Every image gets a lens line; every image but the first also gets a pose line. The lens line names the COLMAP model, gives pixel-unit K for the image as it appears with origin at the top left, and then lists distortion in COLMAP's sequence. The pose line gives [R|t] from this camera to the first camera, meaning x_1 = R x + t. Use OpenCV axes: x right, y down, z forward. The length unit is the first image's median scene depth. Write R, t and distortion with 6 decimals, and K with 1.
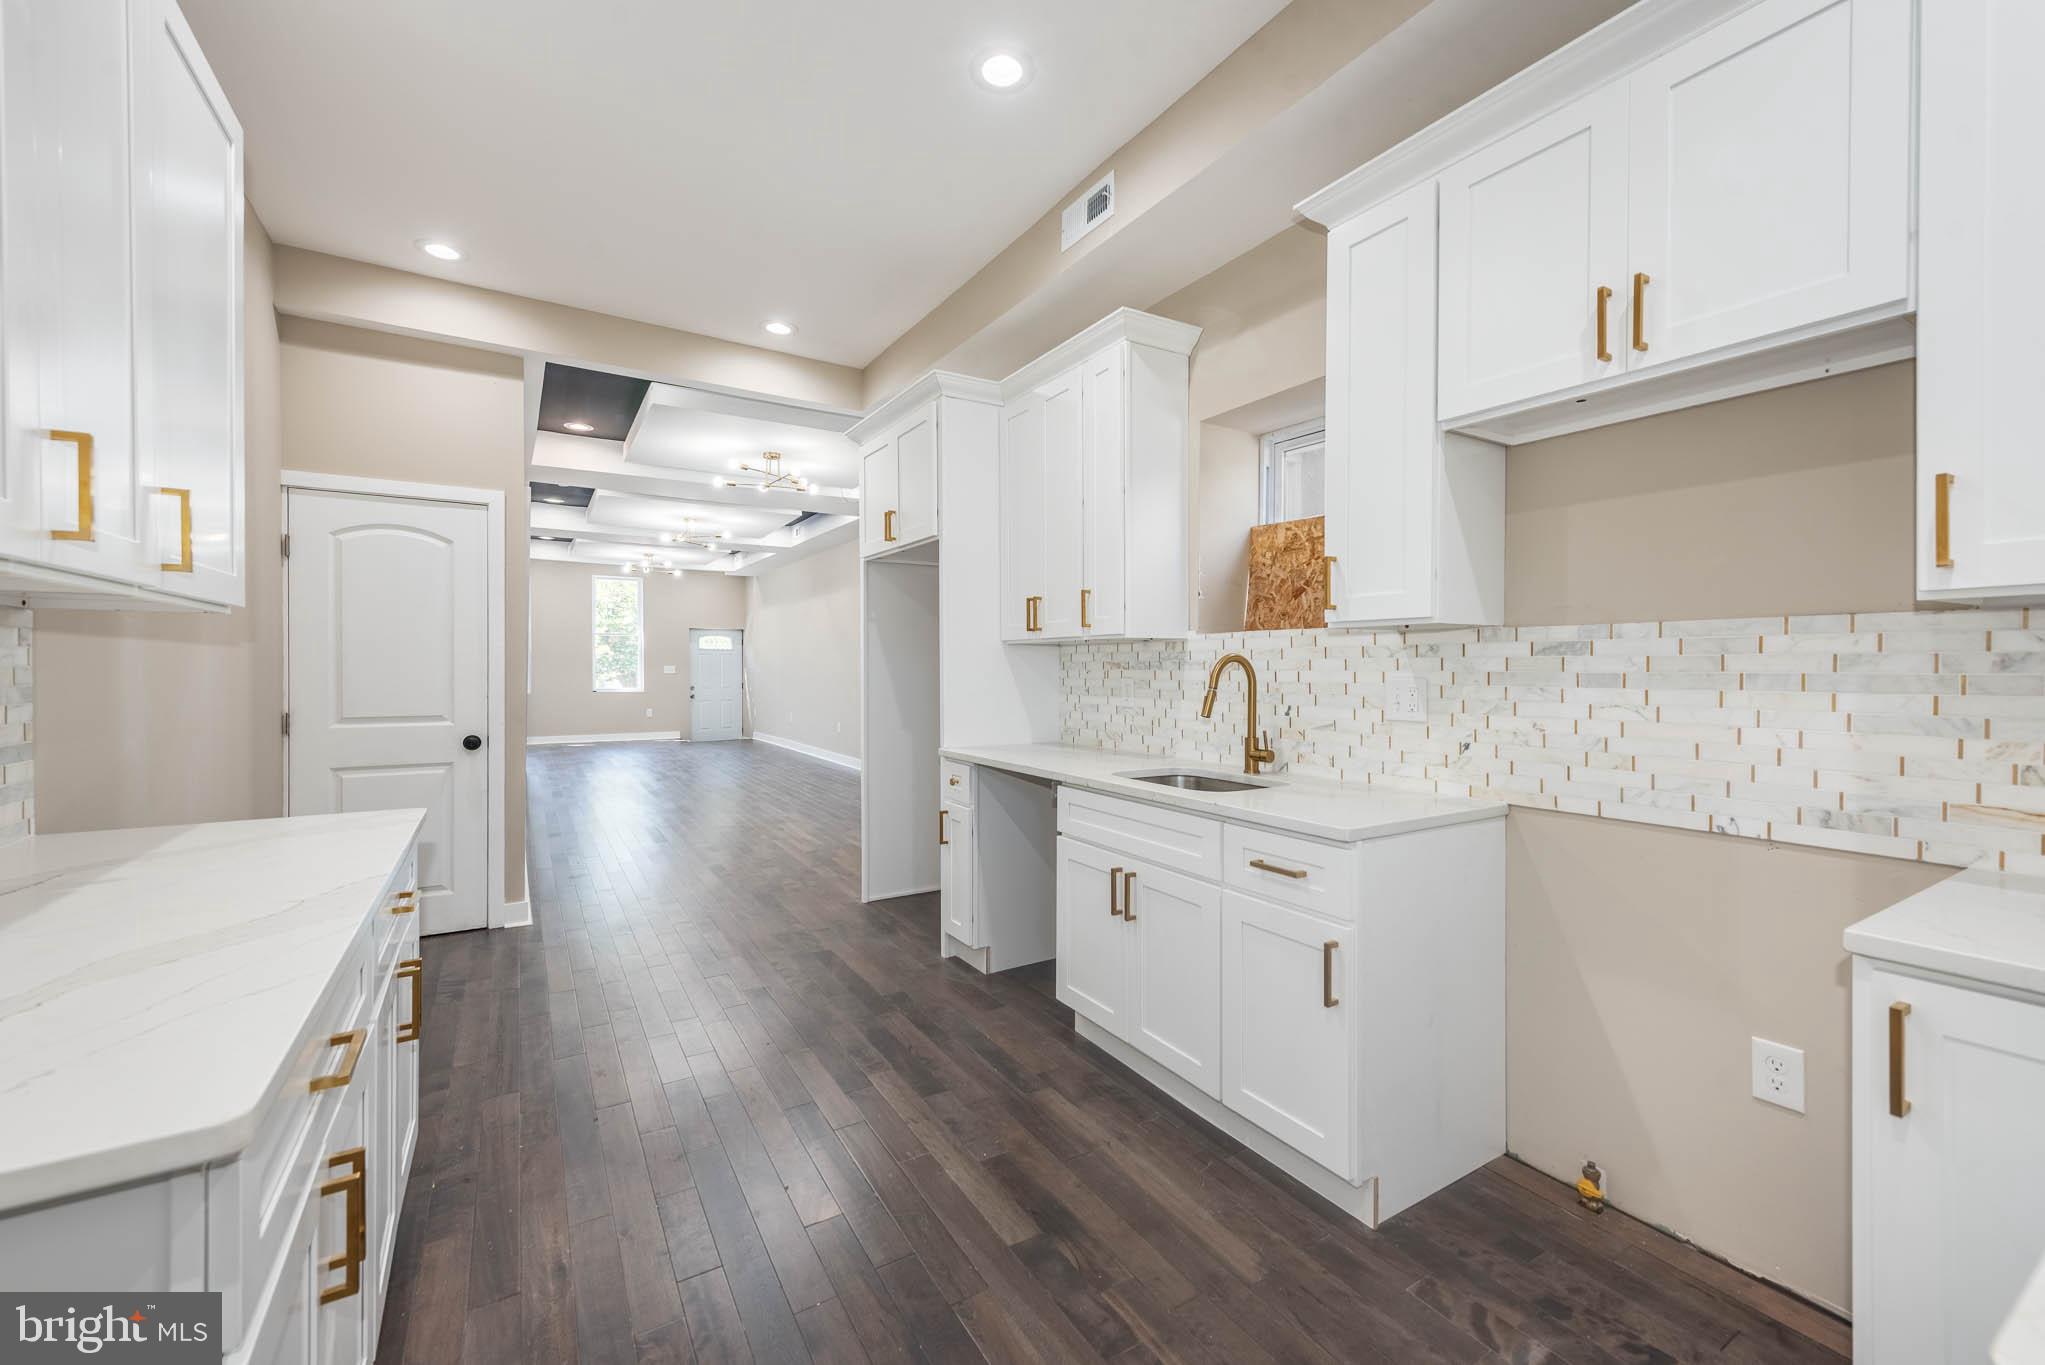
lens RADIAL K [[812.2, 0, 1020.0], [0, 812.2, 669.9], [0, 0, 1]] dist [0.013061, -0.000869]
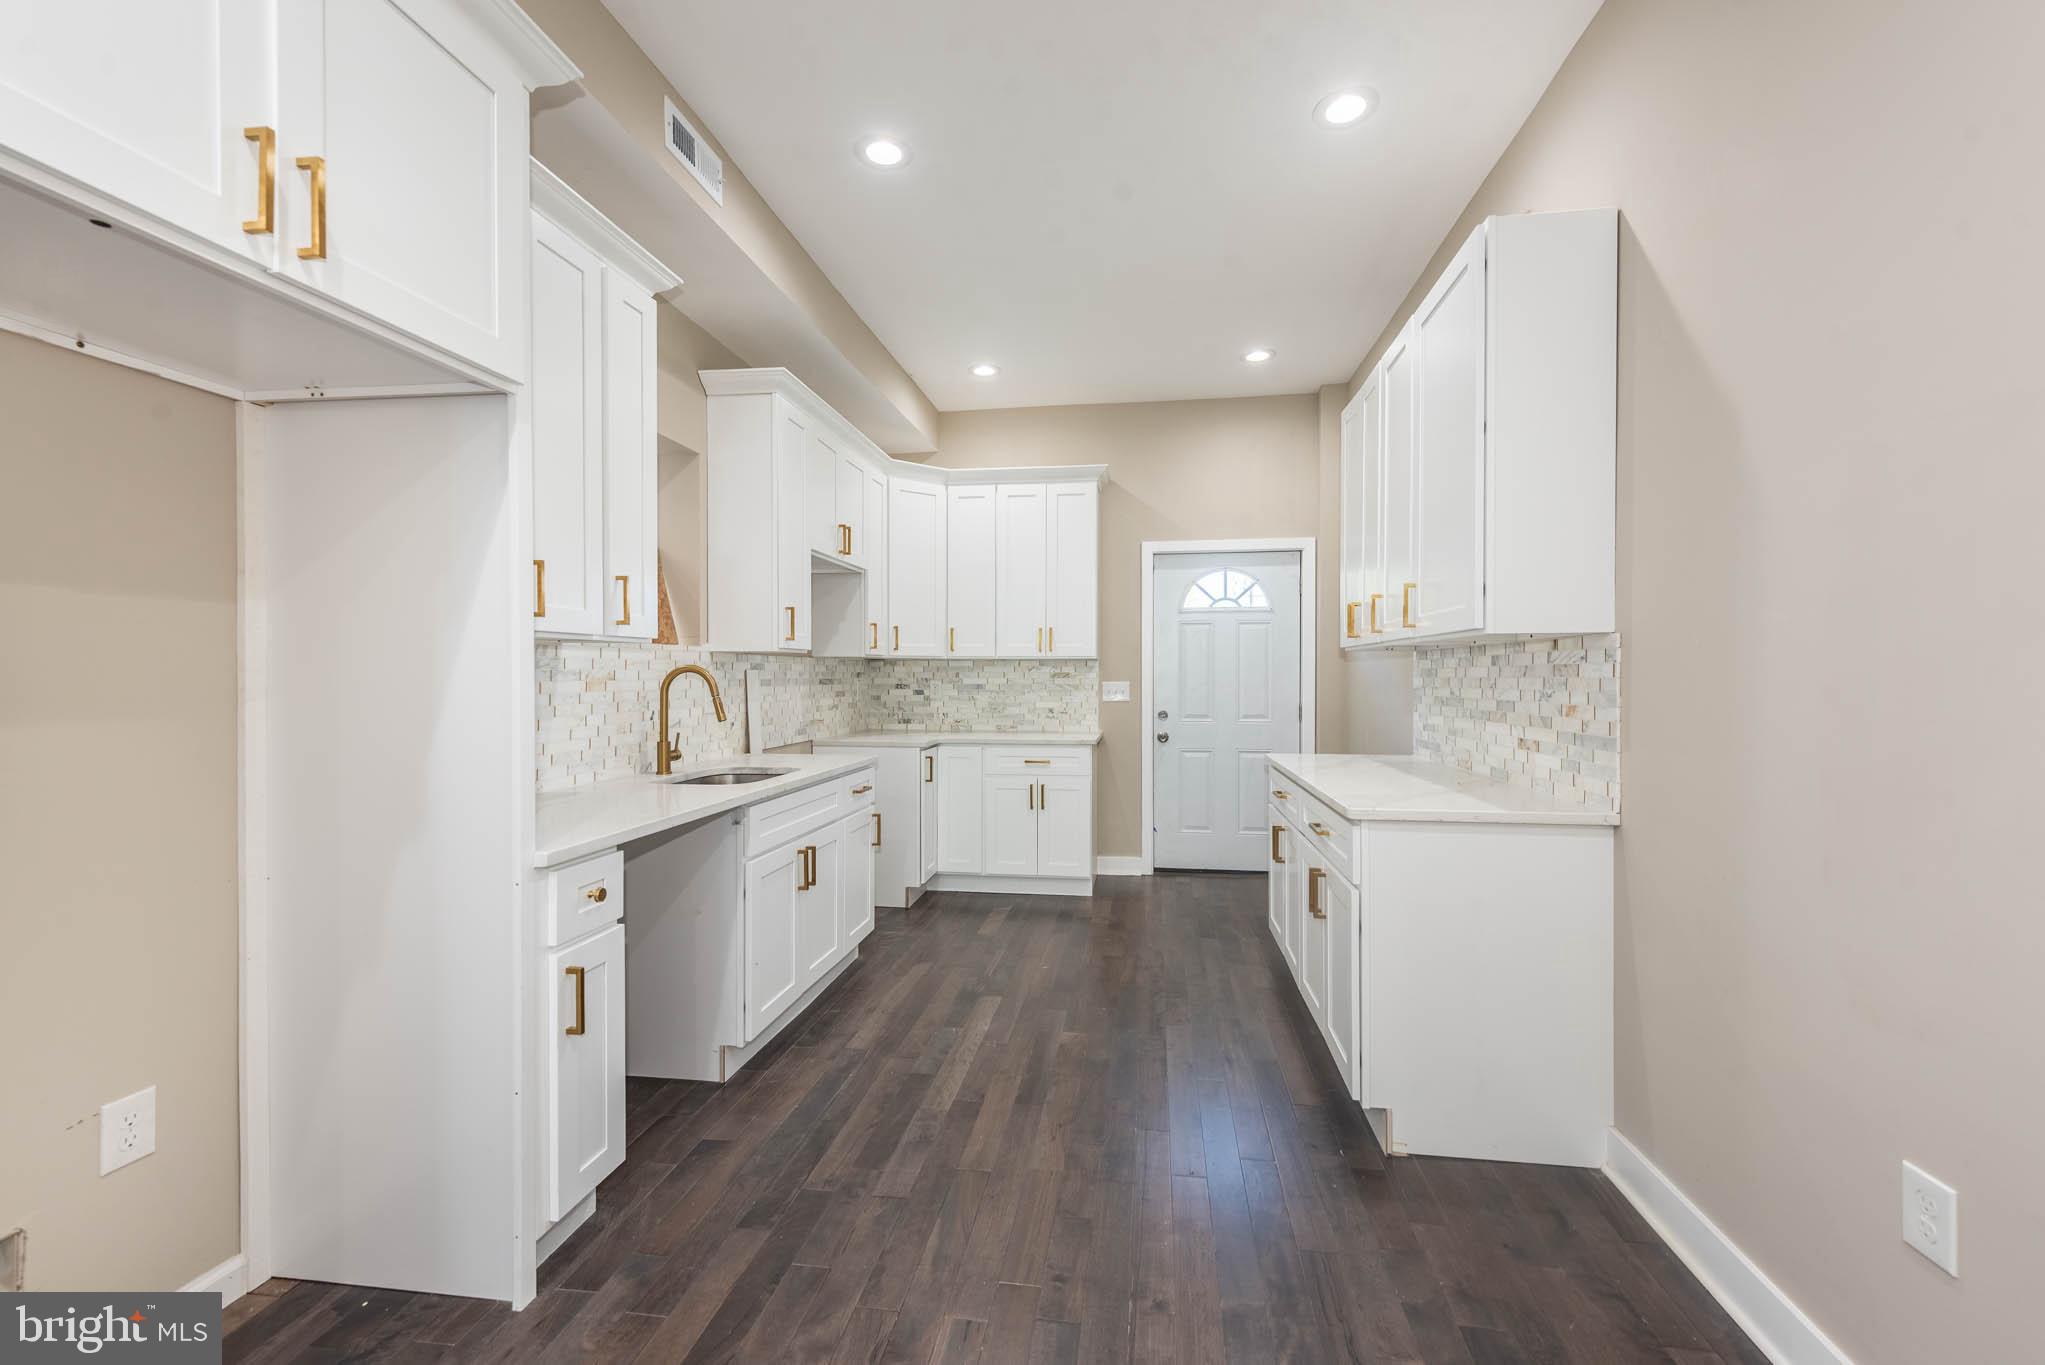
lens RADIAL K [[812.2, 0, 1023.2], [0, 812.2, 677.4], [0, 0, 1]] dist [0.013061, -0.000869]
pose [[-0.756219, -0.002904, 0.654312, -0.873378], [0.004378, 0.999945, 0.009497, -0.013141], [-0.654304, 0.010046, -0.756165, 1.656344]]
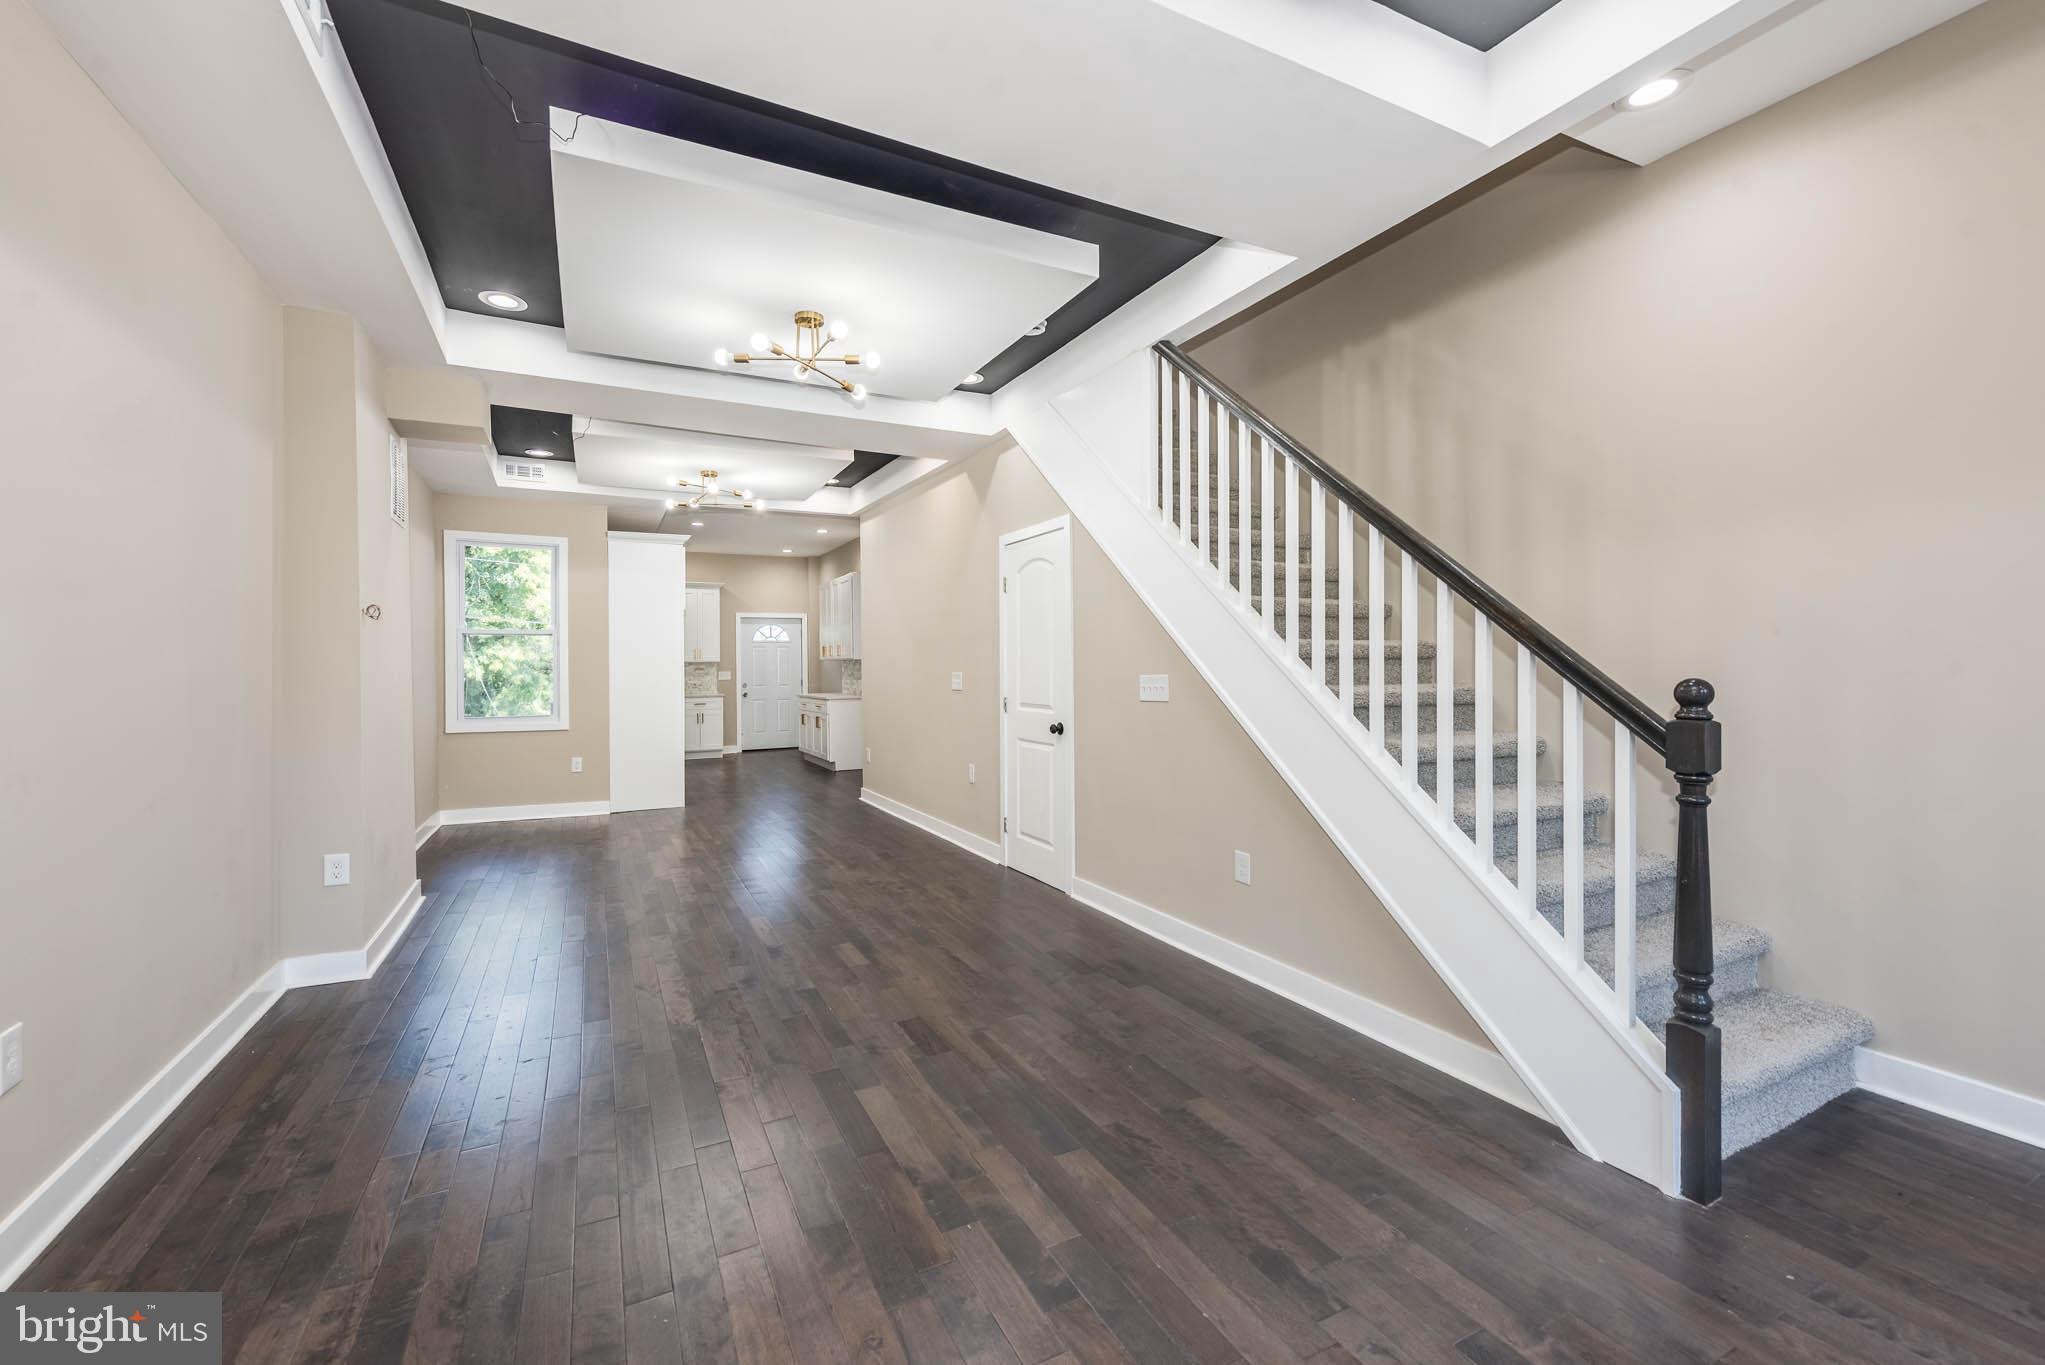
lens RADIAL K [[812.2, 0, 1021.1], [0, 812.2, 669.4], [0, 0, 1]] dist [0.013061, -0.000869]
pose [[-0.997632, 0.013544, 0.067425, -2.007958], [0.014557, 0.999788, 0.014560, -0.045472], [-0.067214, 0.015507, -0.997618, 5.392008]]
